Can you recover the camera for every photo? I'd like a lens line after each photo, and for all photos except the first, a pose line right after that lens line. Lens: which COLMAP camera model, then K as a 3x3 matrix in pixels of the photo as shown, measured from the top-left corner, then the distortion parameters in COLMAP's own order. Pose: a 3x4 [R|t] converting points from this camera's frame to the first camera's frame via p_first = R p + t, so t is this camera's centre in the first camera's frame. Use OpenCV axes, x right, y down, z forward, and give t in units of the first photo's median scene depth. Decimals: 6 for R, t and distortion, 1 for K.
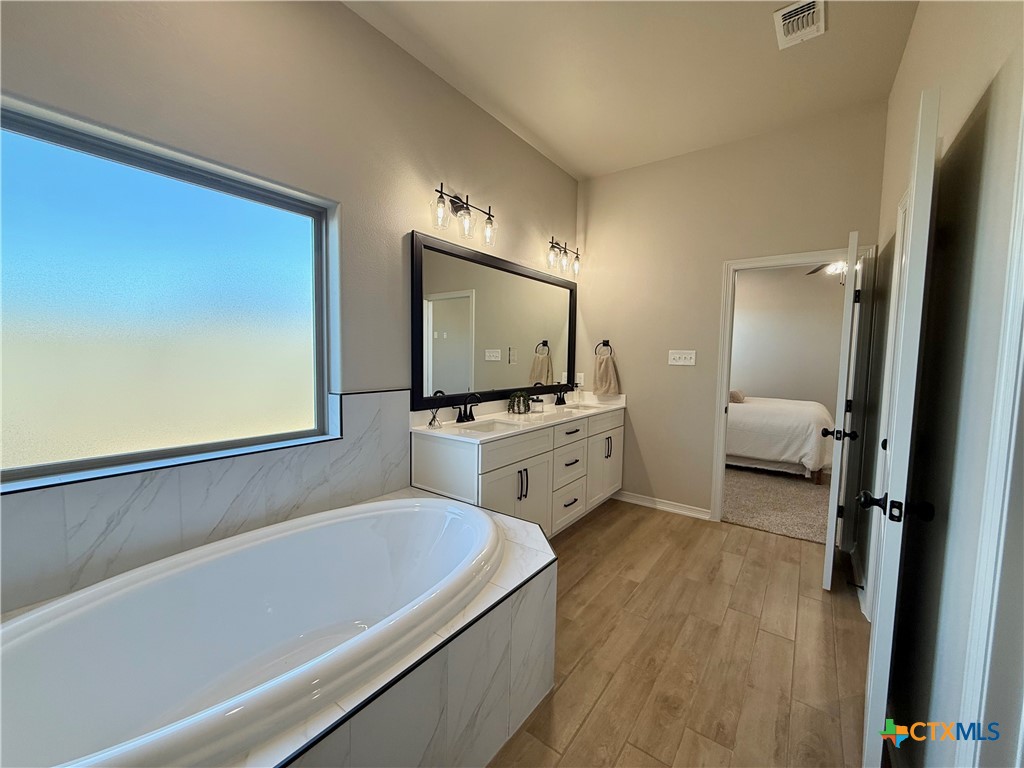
lens RADIAL K [[410.9, 0, 502.6], [0, 410.9, 384.8], [0, 0, 1]] dist [-0.001539, 0.000989]
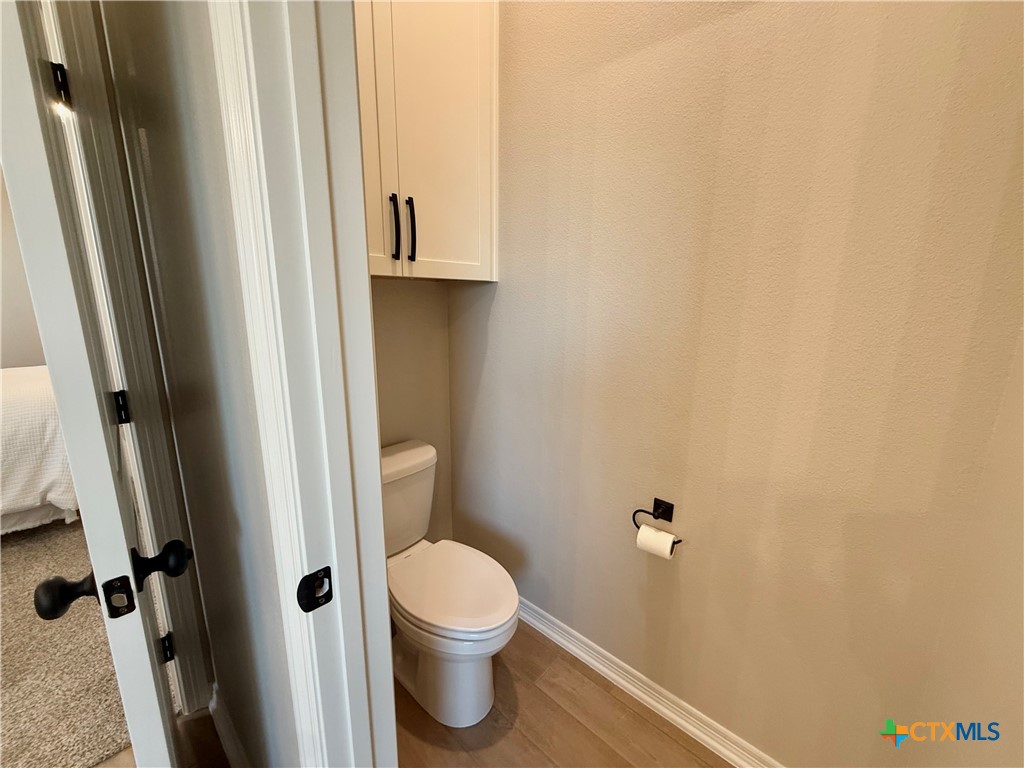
lens RADIAL K [[410.9, 0, 514.6], [0, 410.9, 381.4], [0, 0, 1]] dist [-0.001539, 0.000989]
pose [[0.091270, -0.213042, 0.972771, 0.507085], [0.065943, 0.975997, 0.207561, -0.026205], [-0.993640, 0.045203, 0.103128, 0.593294]]
